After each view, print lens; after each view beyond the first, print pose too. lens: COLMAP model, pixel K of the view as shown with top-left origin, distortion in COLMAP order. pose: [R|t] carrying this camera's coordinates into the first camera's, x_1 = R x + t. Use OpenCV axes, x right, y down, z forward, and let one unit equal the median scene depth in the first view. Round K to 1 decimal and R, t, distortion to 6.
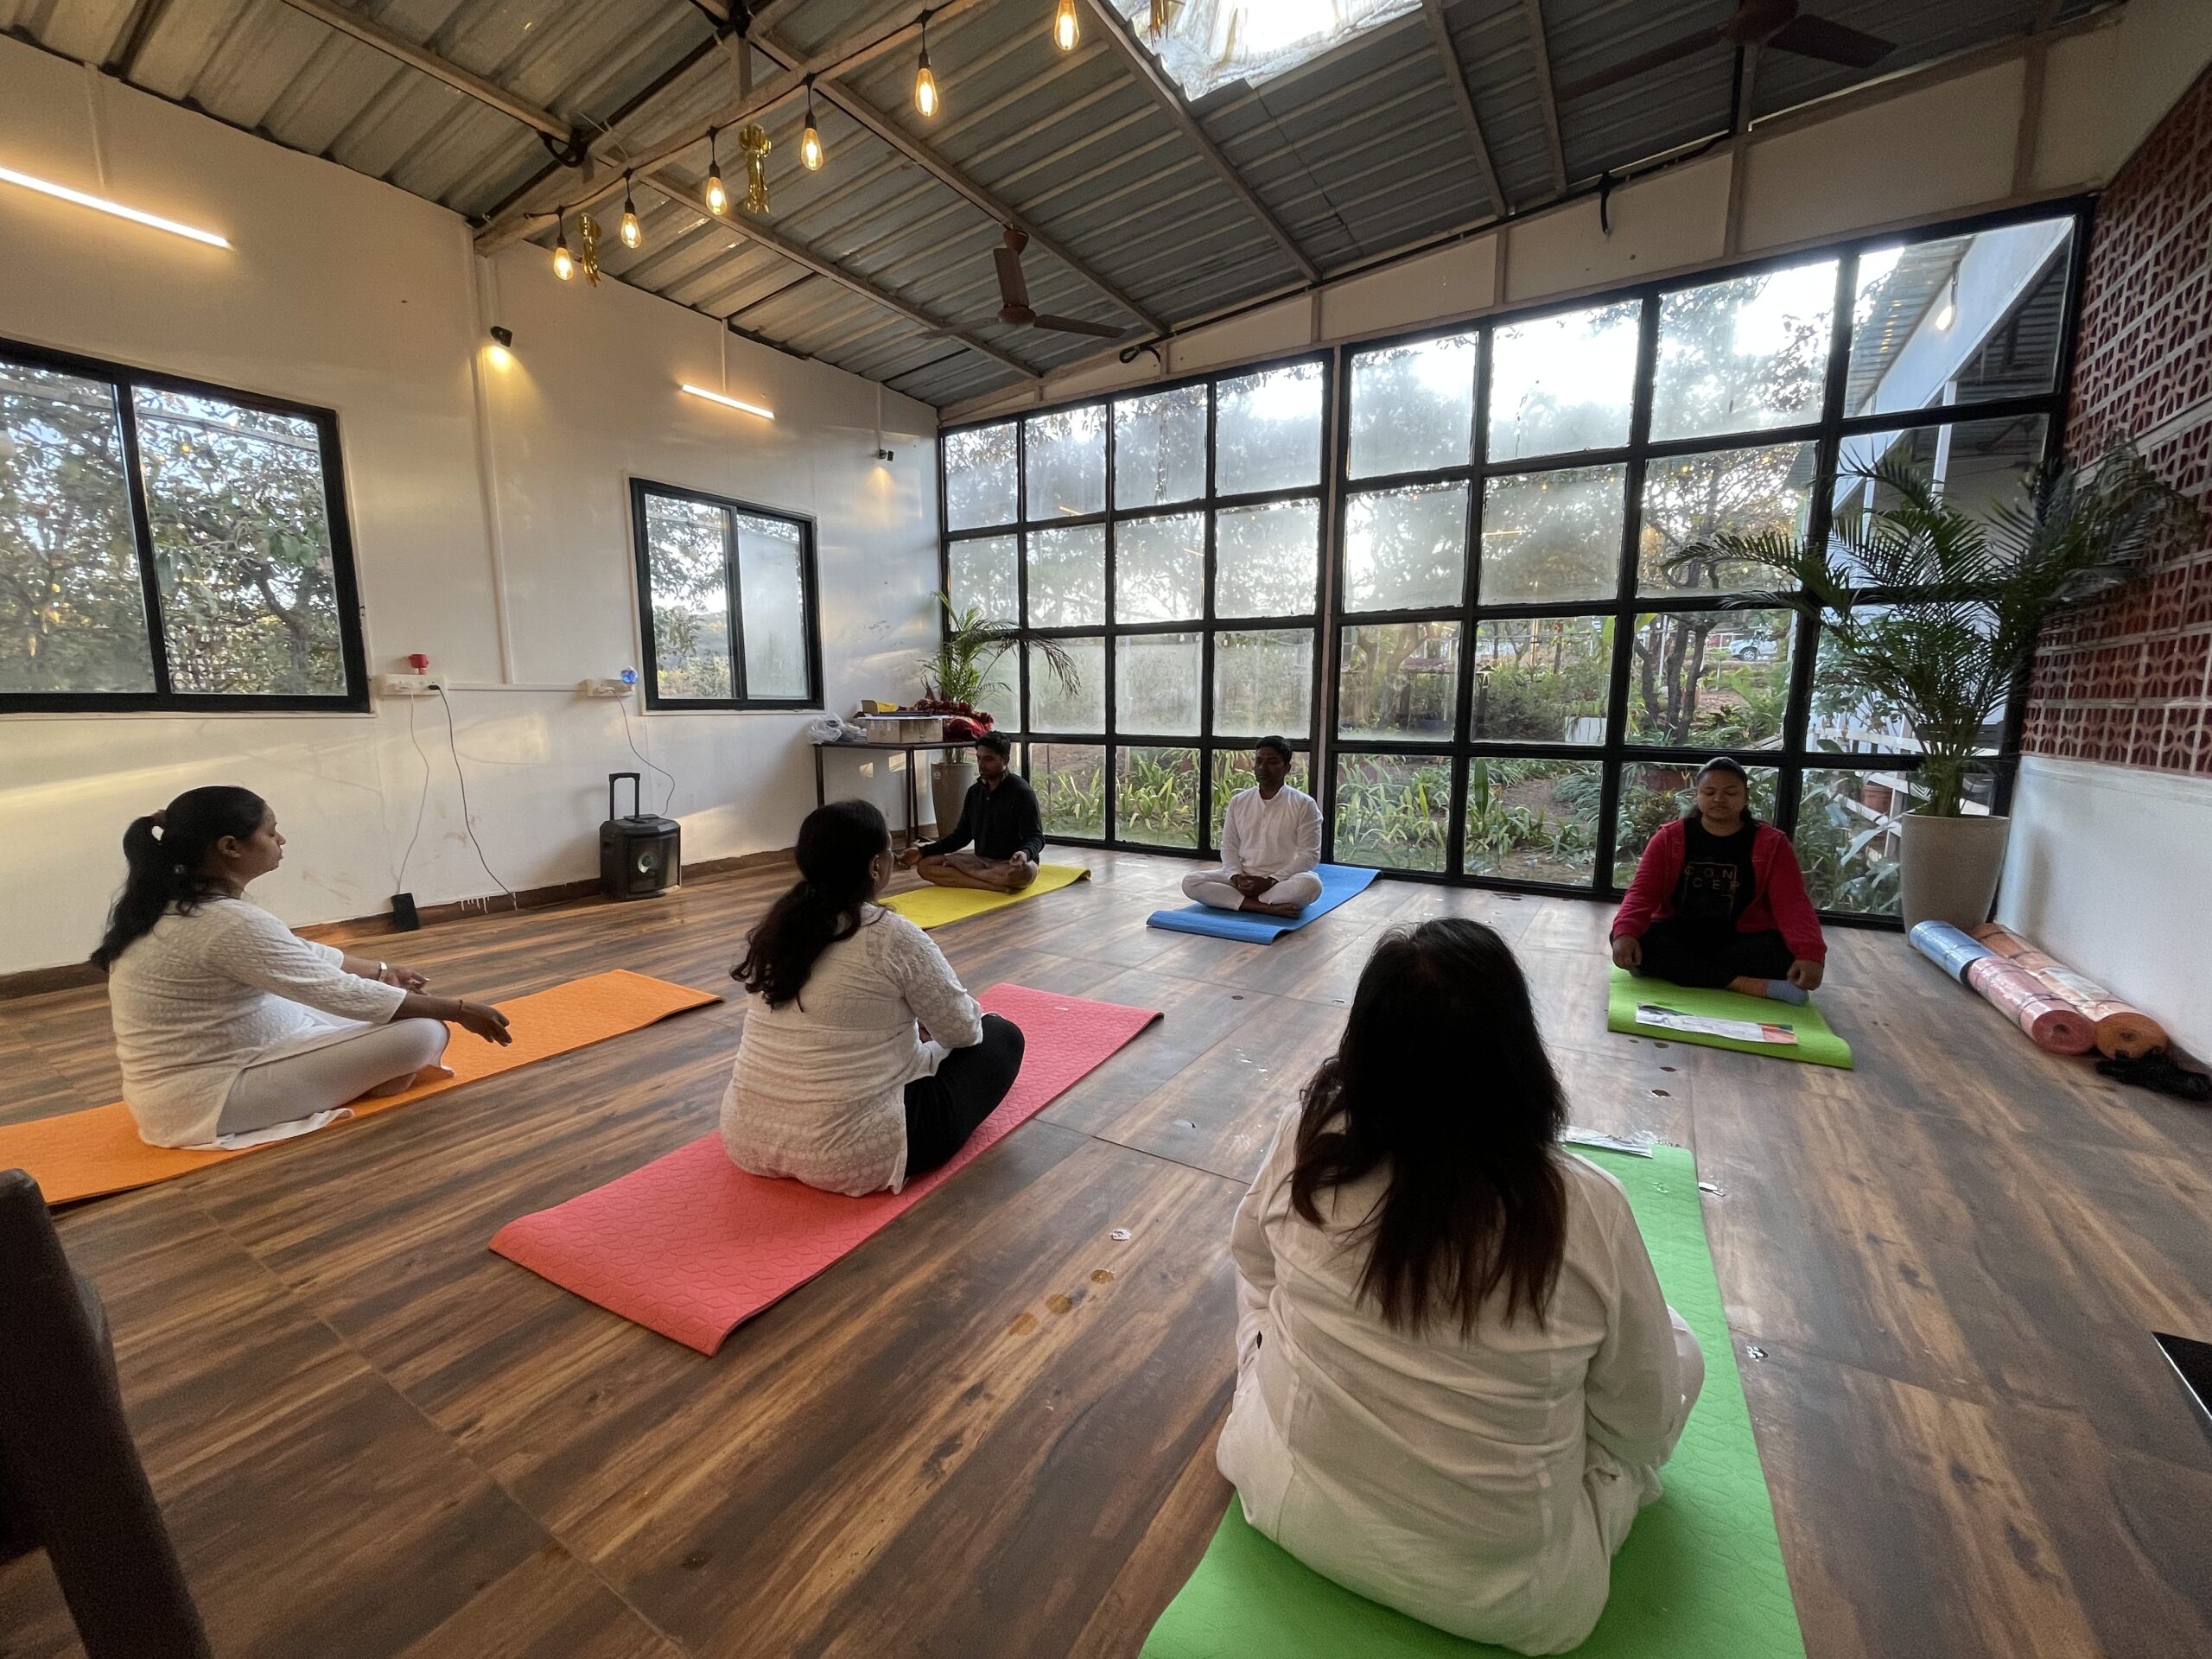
lens RADIAL K [[901.2, 0, 1106.0], [0, 901.2, 829.5], [0, 0, 1]] dist [-0.002307, 0.002284]
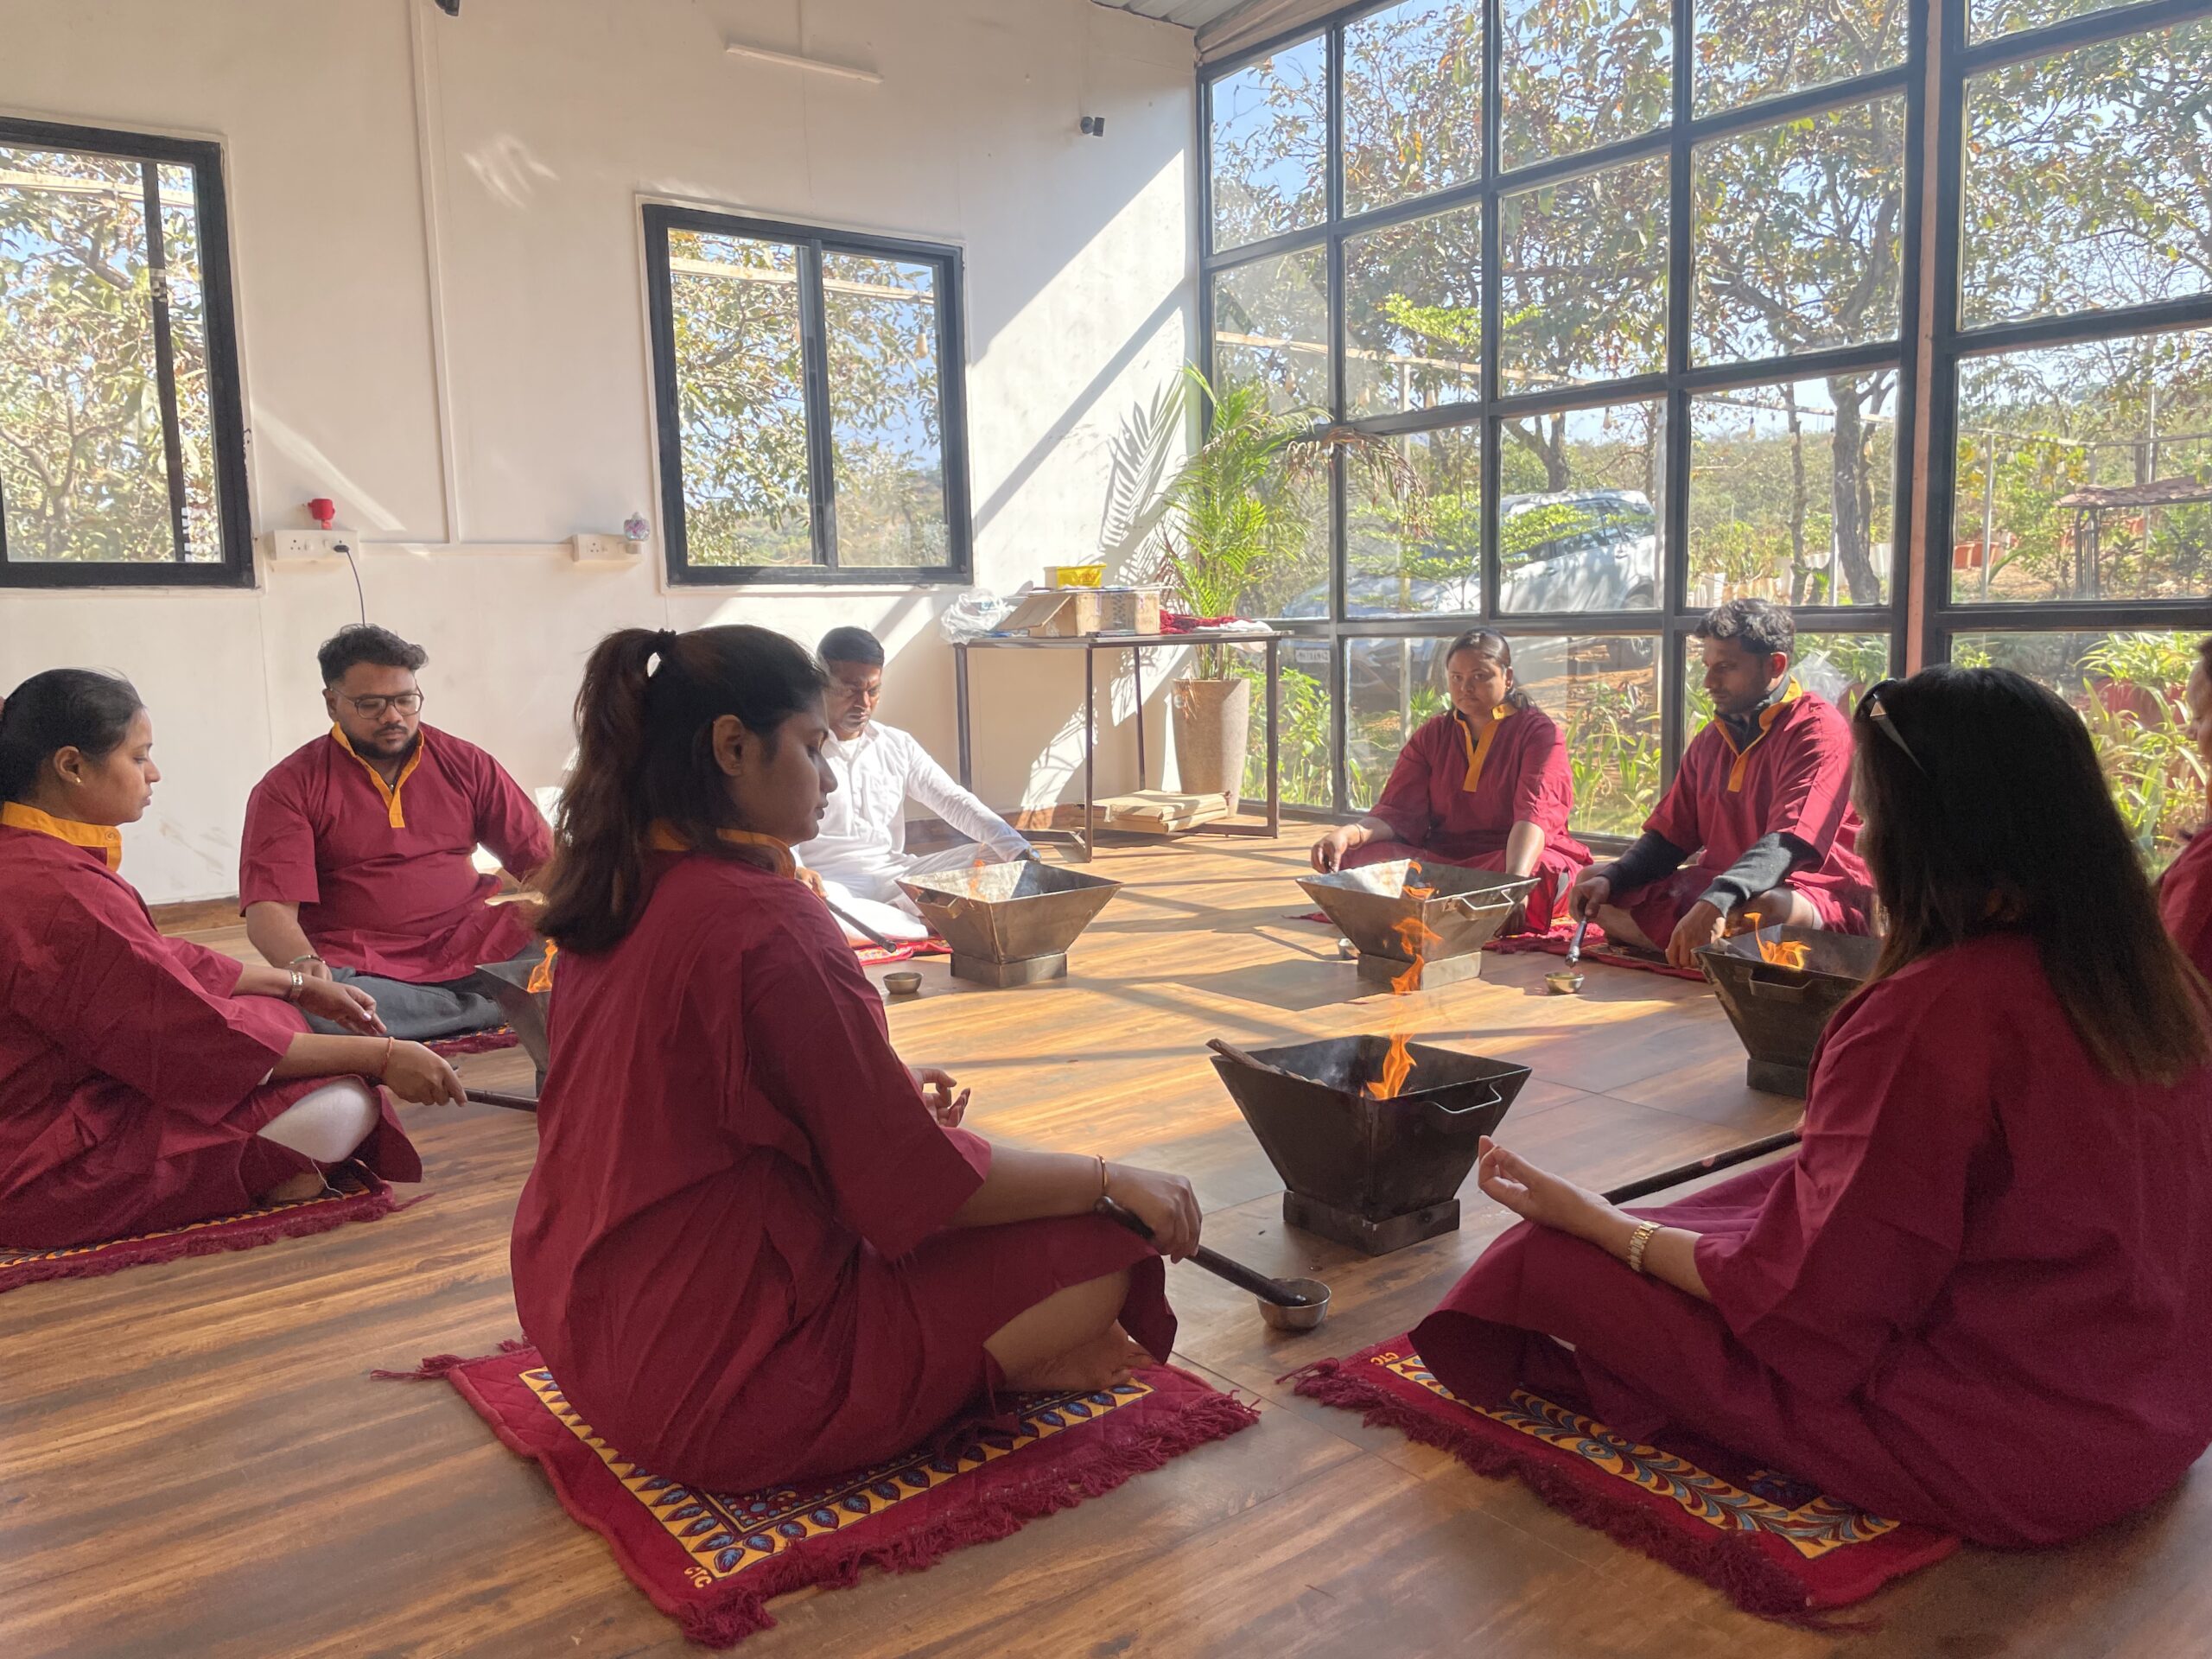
lens RADIAL K [[1685.3, 0, 1106.0], [0, 1685.3, 829.5], [0, 0, 1]] dist [0.012497, 0.003984]
pose [[0.938361, 0.016583, -0.345259, 0.221447], [-0.018942, 0.999815, -0.003458, 0.043416], [0.345137, 0.009784, 0.938501, 0.031187]]
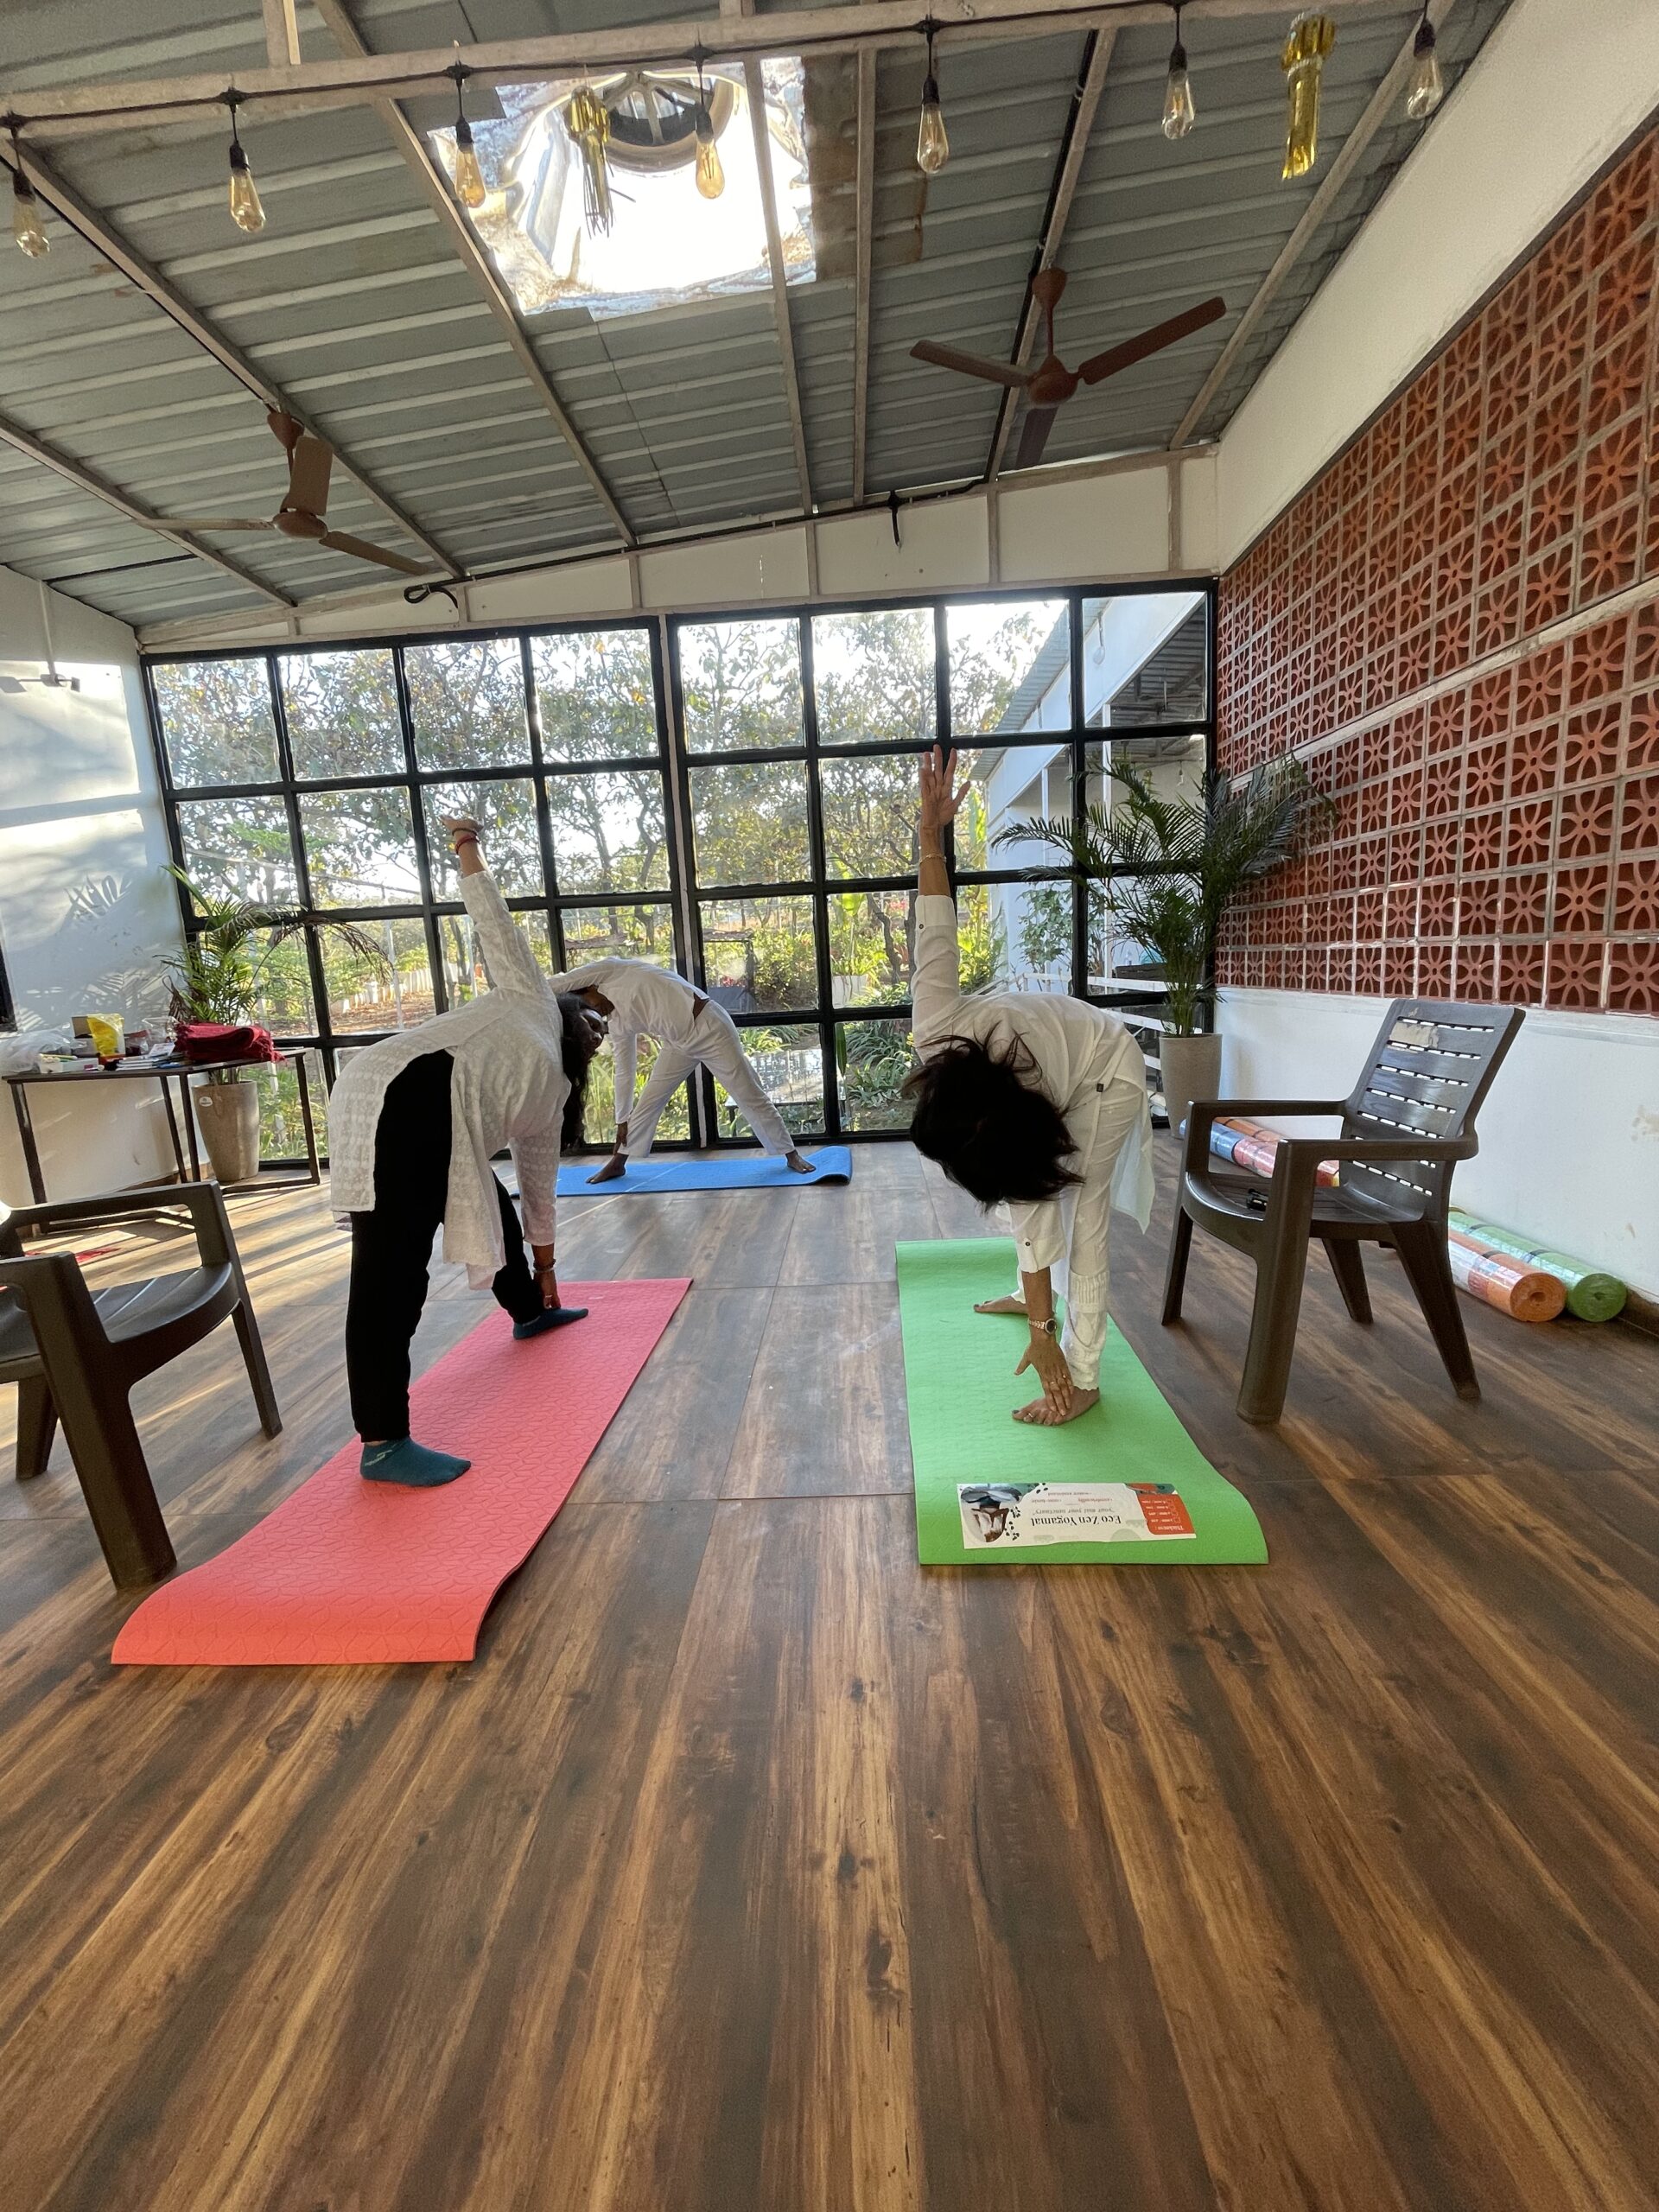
lens RADIAL K [[894.1, 0, 829.5], [0, 894.1, 1106.0], [0, 0, 1]] dist [-0.001253, 0.000346]
pose [[0.868059, -0.128944, 0.479423, -0.160875], [0.126234, 0.991271, 0.038047, -0.029649], [-0.480144, 0.027492, 0.876759, 0.101386]]
